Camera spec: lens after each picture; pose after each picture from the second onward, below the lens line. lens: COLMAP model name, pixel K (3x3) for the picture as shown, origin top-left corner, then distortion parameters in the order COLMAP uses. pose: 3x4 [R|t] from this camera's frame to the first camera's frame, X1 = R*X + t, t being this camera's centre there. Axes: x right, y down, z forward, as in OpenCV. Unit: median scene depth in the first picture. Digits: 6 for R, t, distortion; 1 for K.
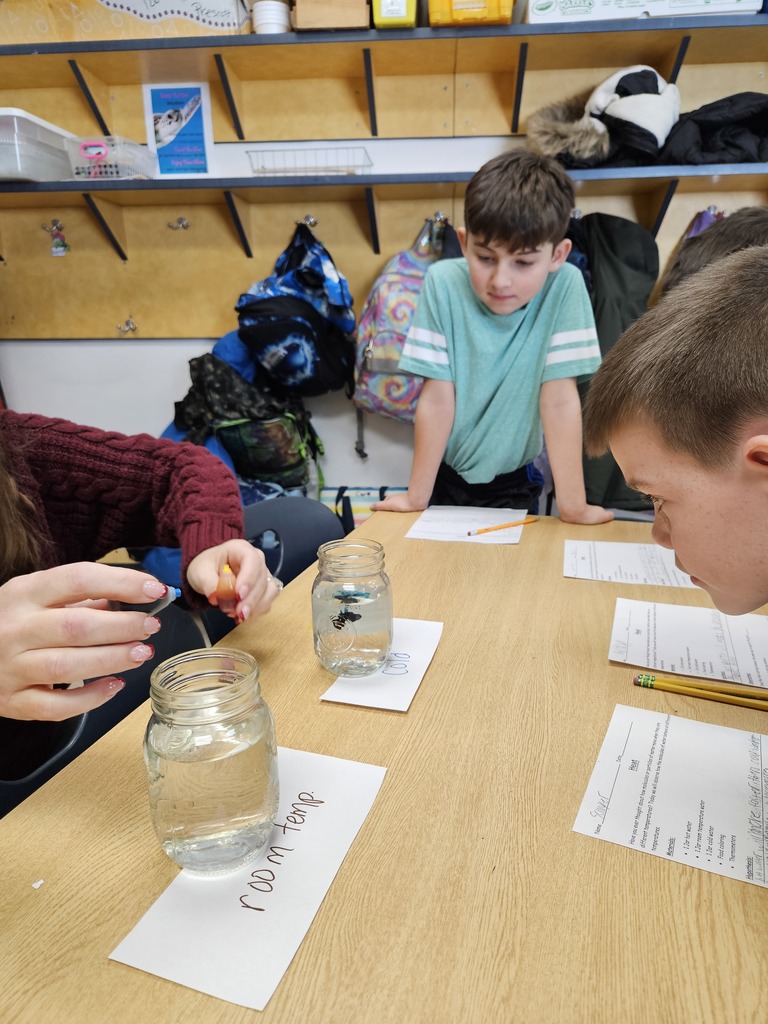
lens RADIAL K [[735.9, 0, 414.9], [0, 735.9, 532.6], [0, 0, 1]] dist [0.017437, -0.009805]
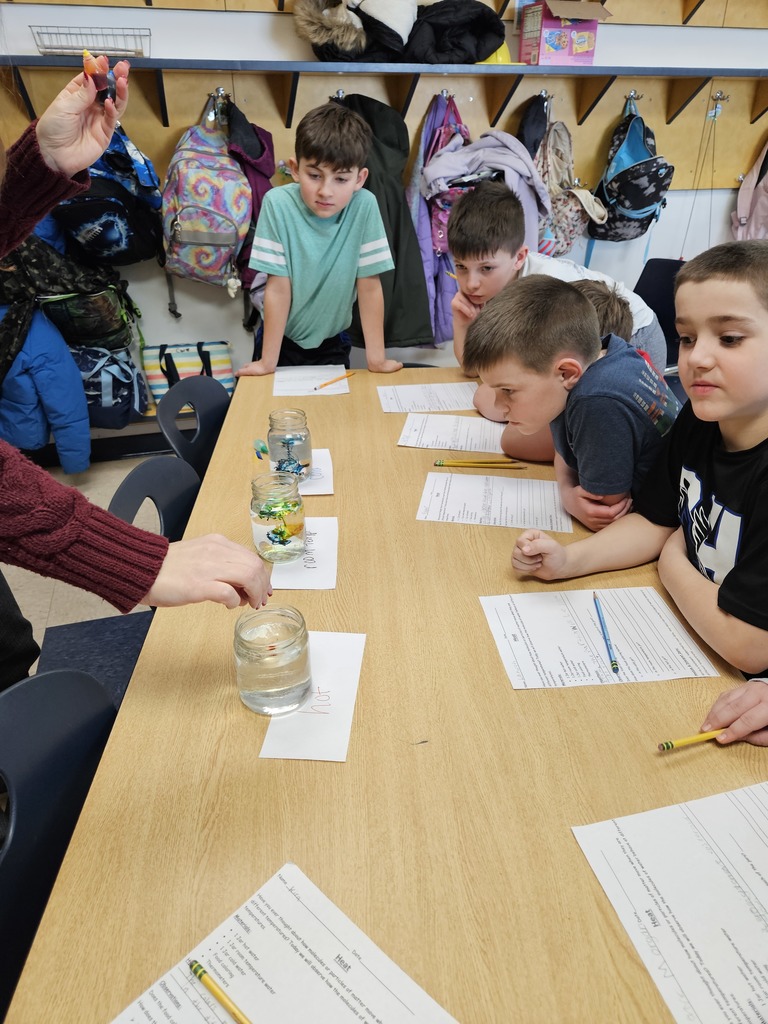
lens RADIAL K [[735.9, 0, 414.9], [0, 735.9, 532.6], [0, 0, 1]] dist [0.017437, -0.009805]
pose [[0.937920, -0.161416, 0.307004, -0.145437], [0.080335, 0.962141, 0.260445, -0.054824], [-0.337421, -0.219613, 0.915378, -0.281045]]
